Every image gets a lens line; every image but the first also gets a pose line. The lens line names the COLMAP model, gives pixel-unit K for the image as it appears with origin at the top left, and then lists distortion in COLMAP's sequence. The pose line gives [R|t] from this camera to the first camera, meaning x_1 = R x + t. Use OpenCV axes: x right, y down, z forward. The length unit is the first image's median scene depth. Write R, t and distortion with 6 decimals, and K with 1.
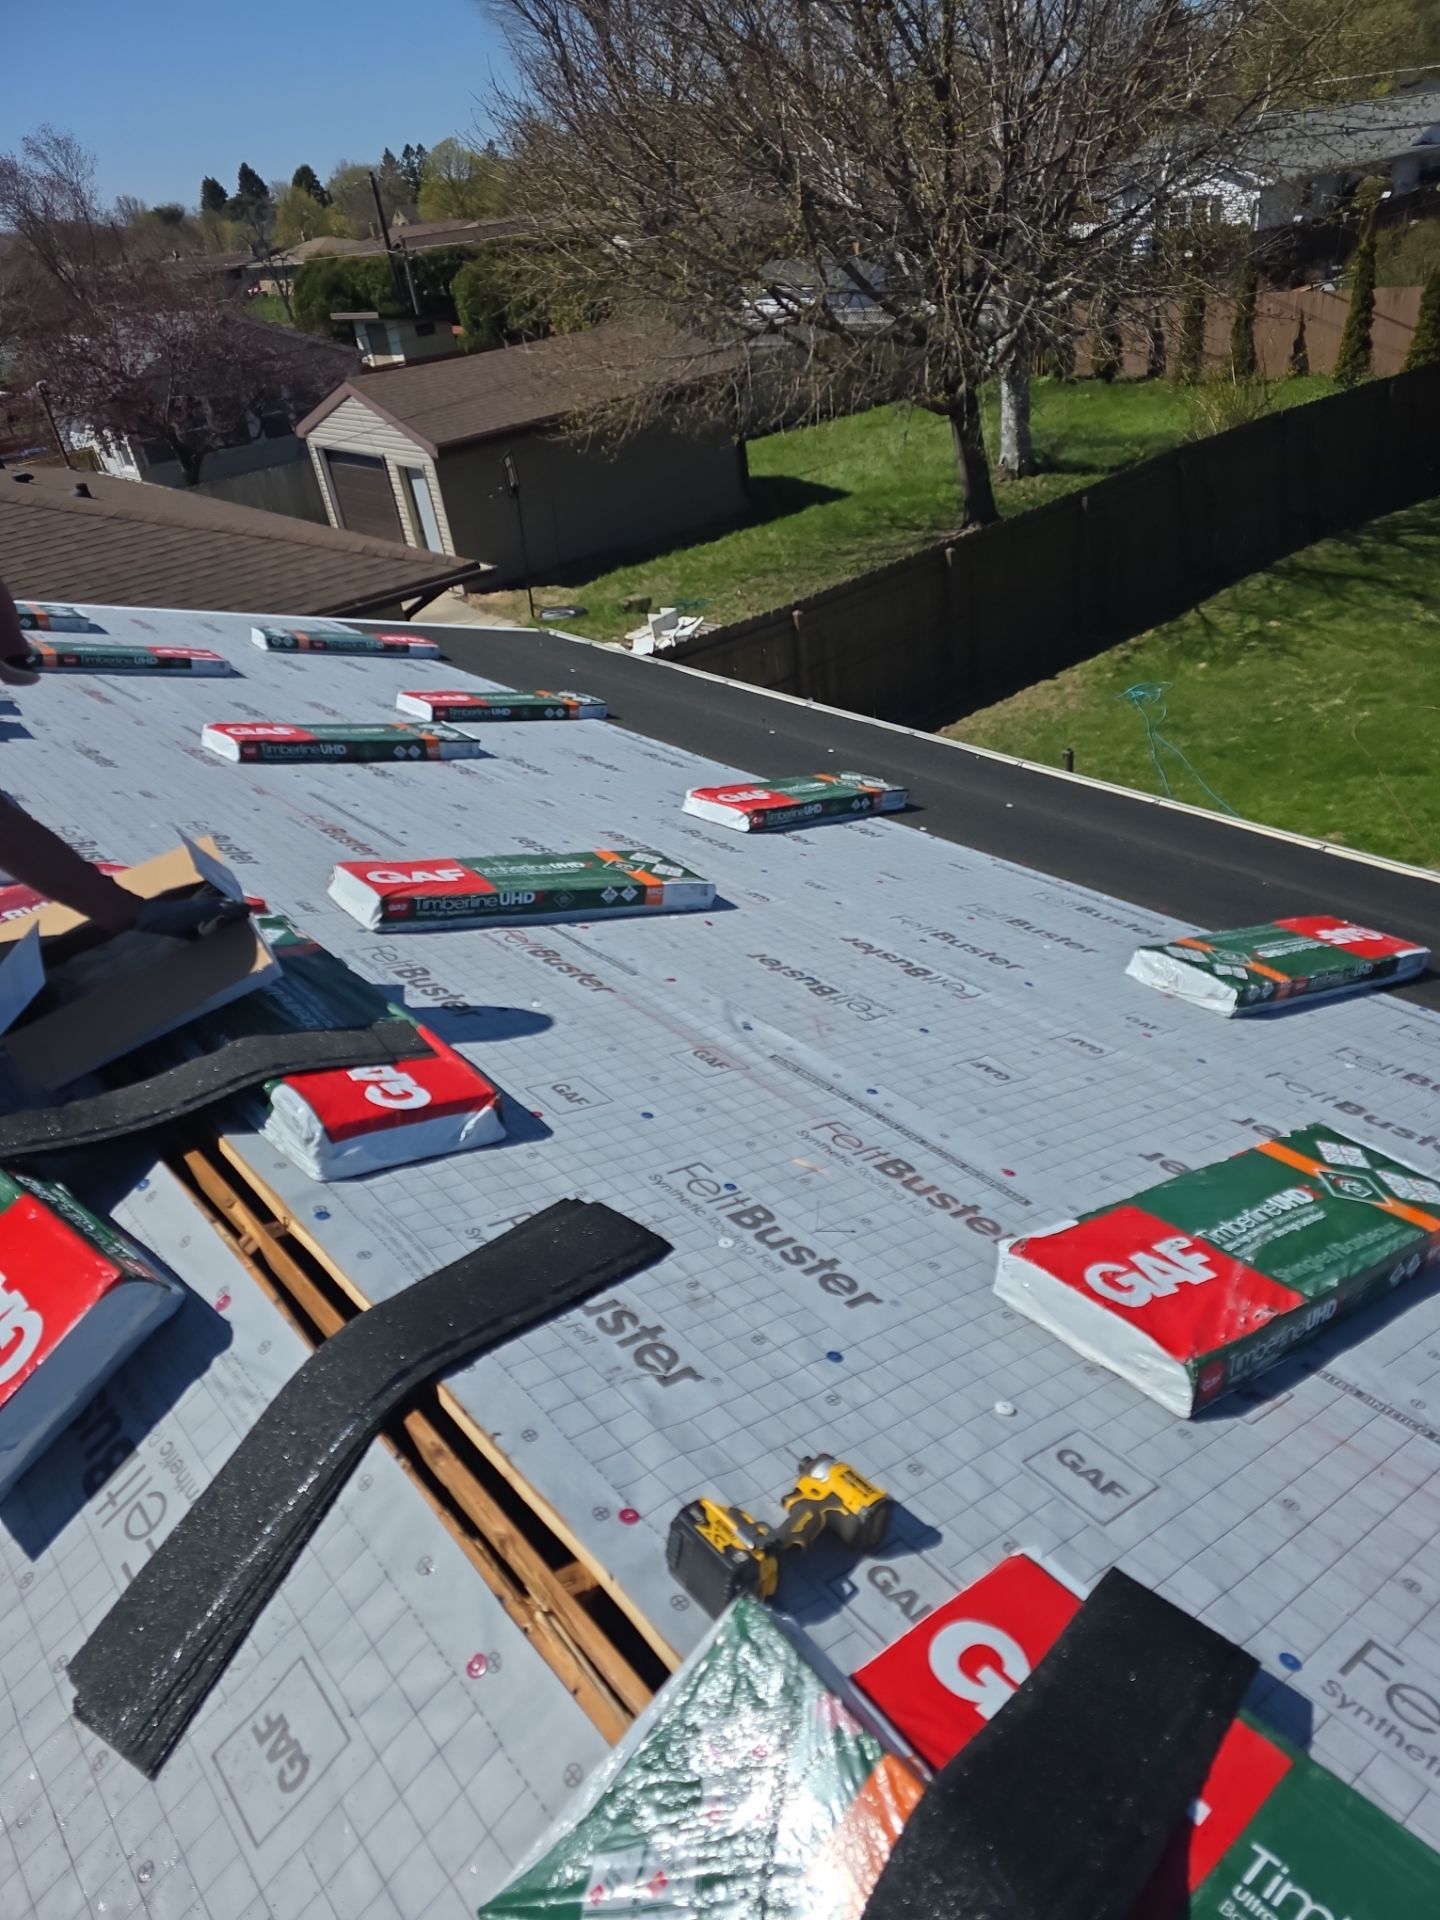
lens RADIAL K [[1283.1, 0, 720.0], [0, 1283.1, 960.0], [0, 0, 1]] dist [0.046650, -0.000043]
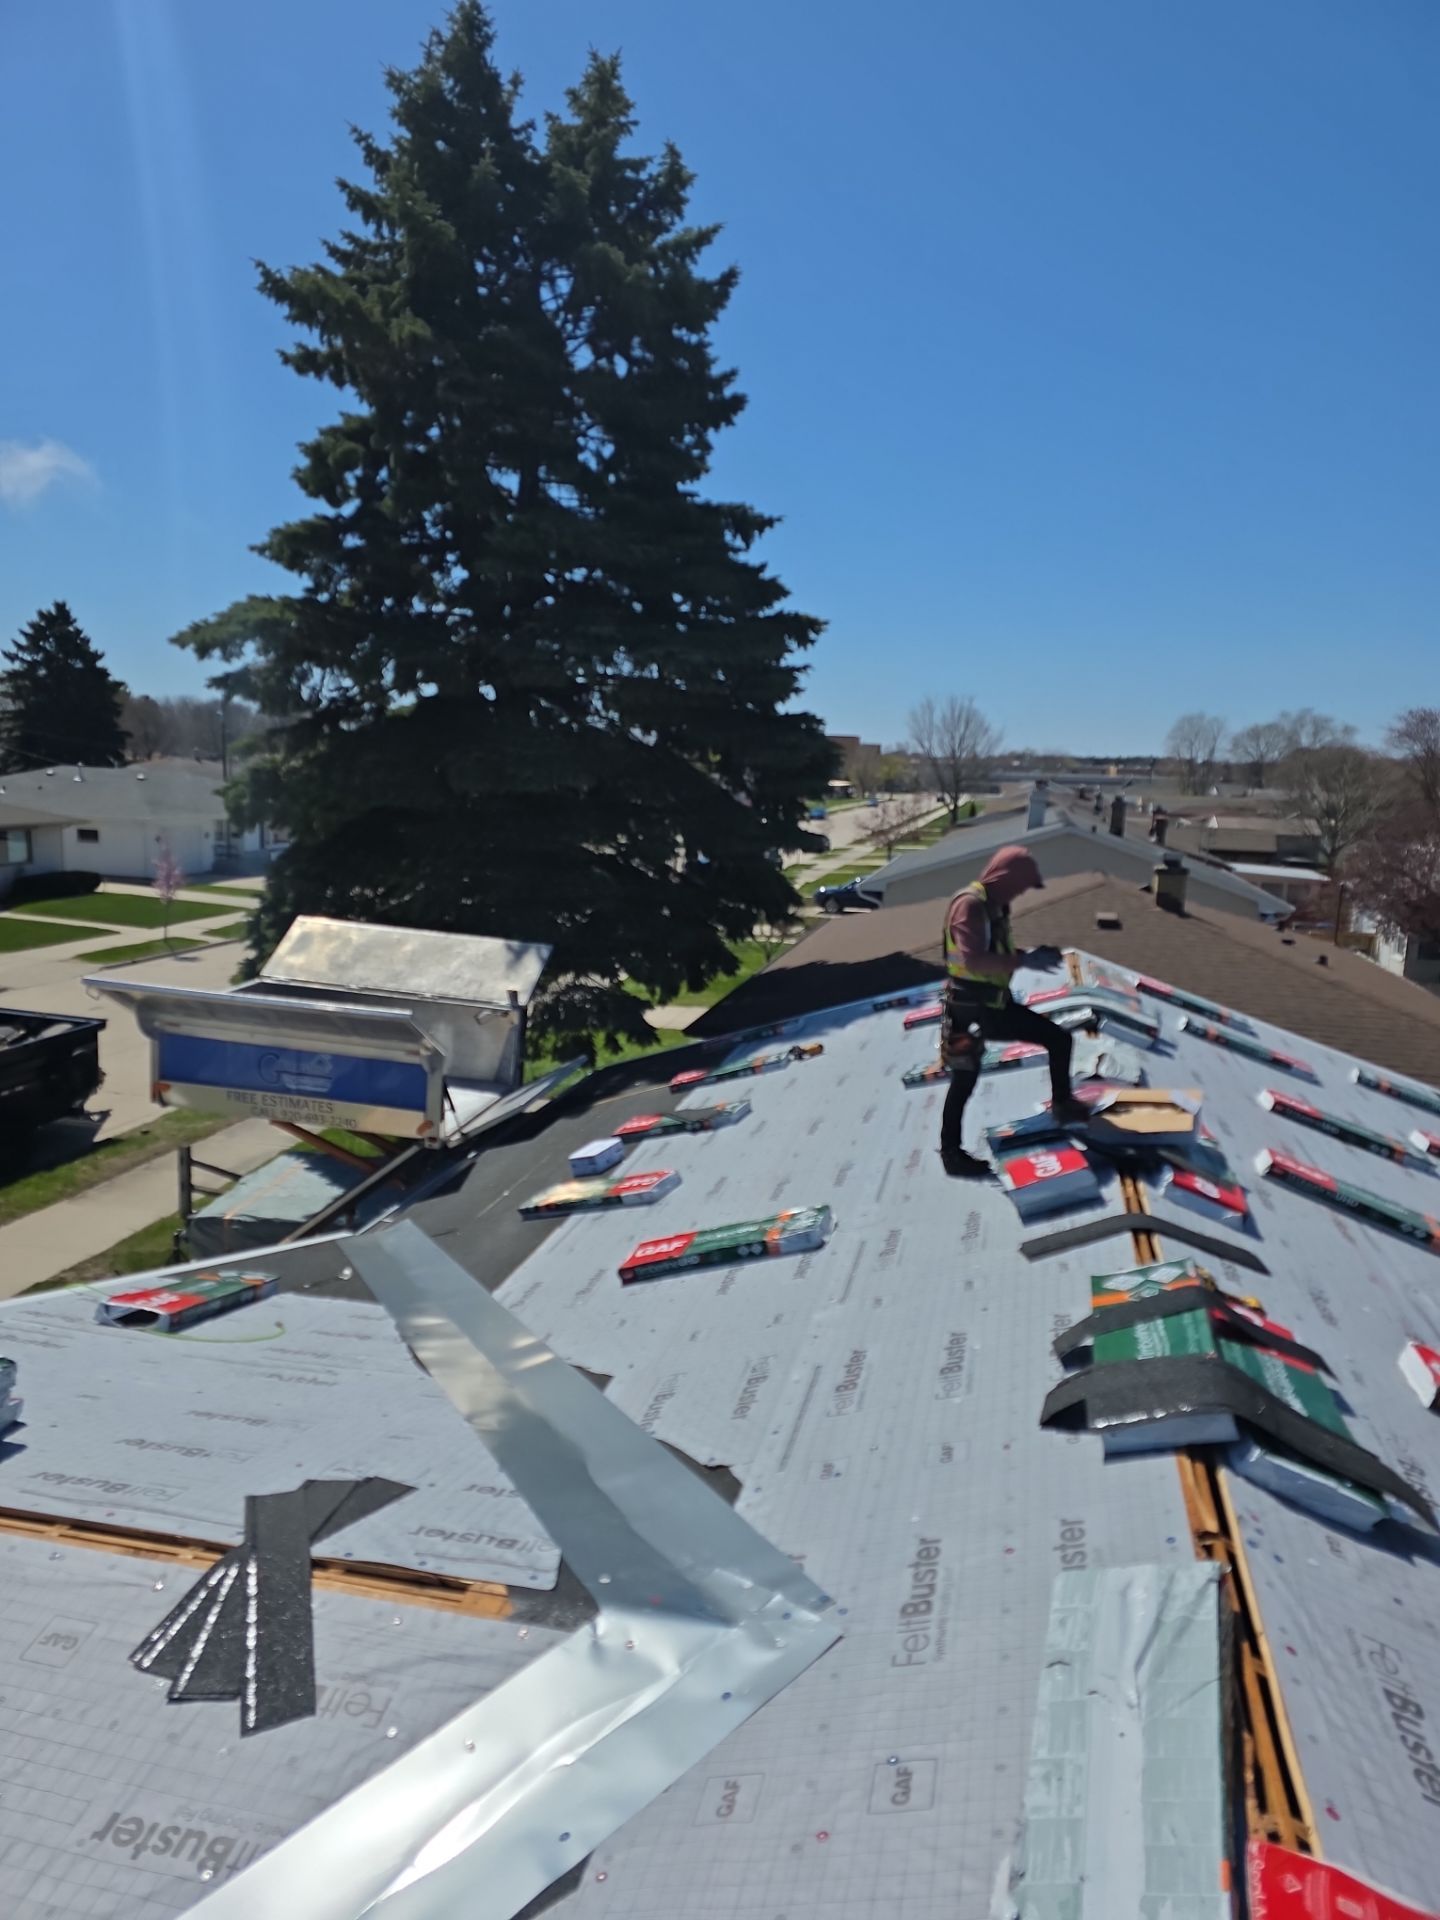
lens RADIAL K [[1283.1, 0, 720.0], [0, 1283.1, 960.0], [0, 0, 1]] dist [0.046650, -0.000043]
pose [[0.583312, 0.259810, -0.769575, 0.115531], [-0.503289, 0.859273, -0.091384, 0.048555], [0.637532, 0.440624, 0.631984, -0.157520]]
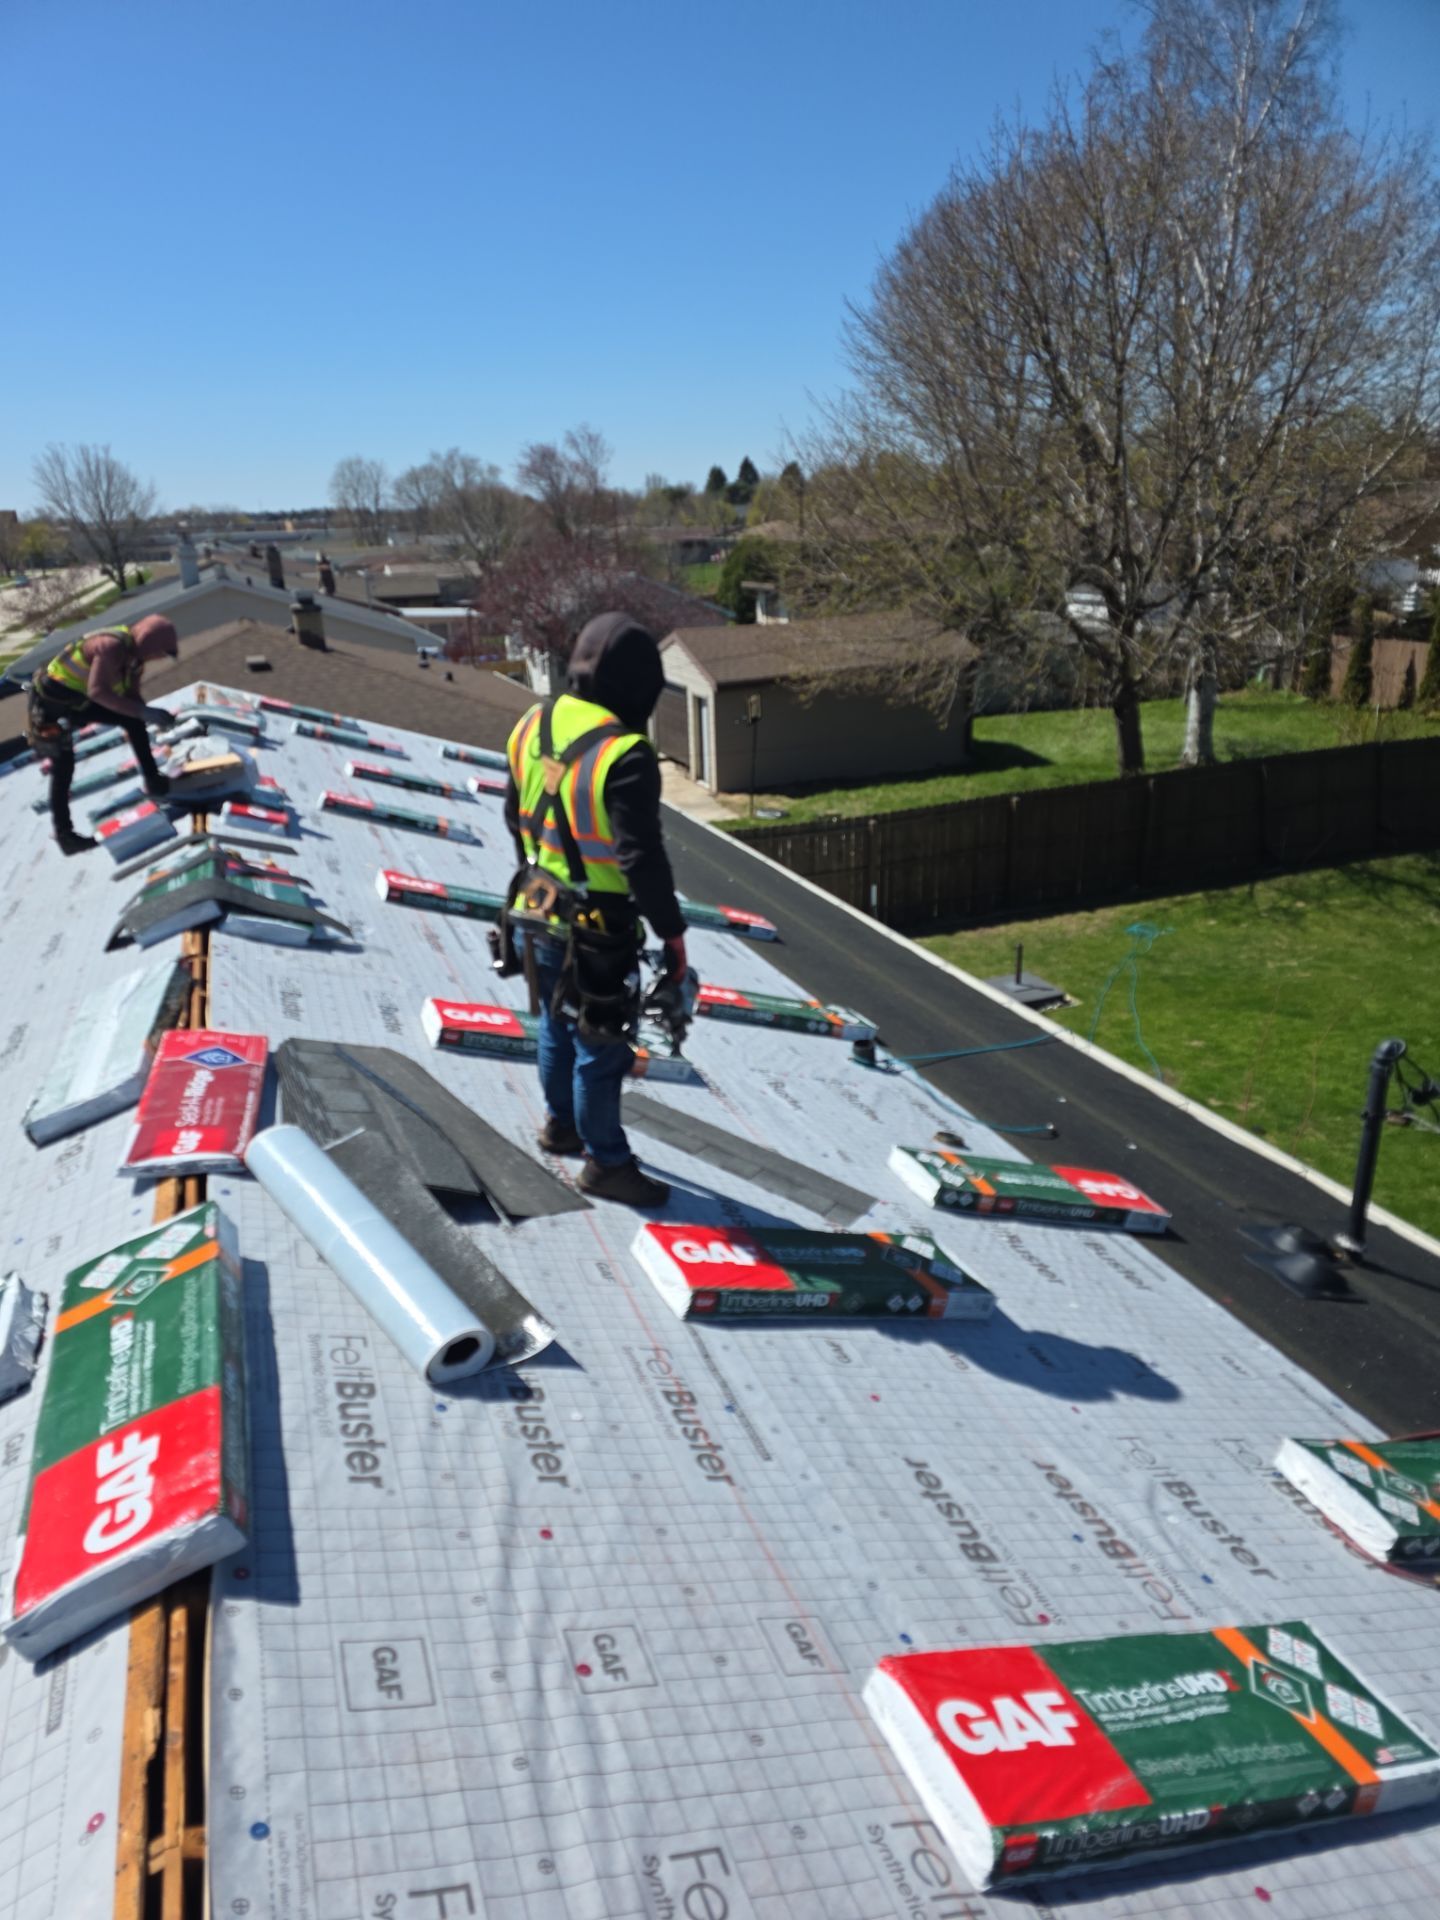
lens RADIAL K [[1293.4, 0, 664.0], [0, 1293.4, 965.8], [0, 0, 1]] dist [0.118825, -0.125713]
pose [[0.925473, 0.198450, -0.322673, 0.209394], [-0.252658, 0.958027, -0.135455, 0.075136], [0.282248, 0.206886, 0.936768, -0.202305]]
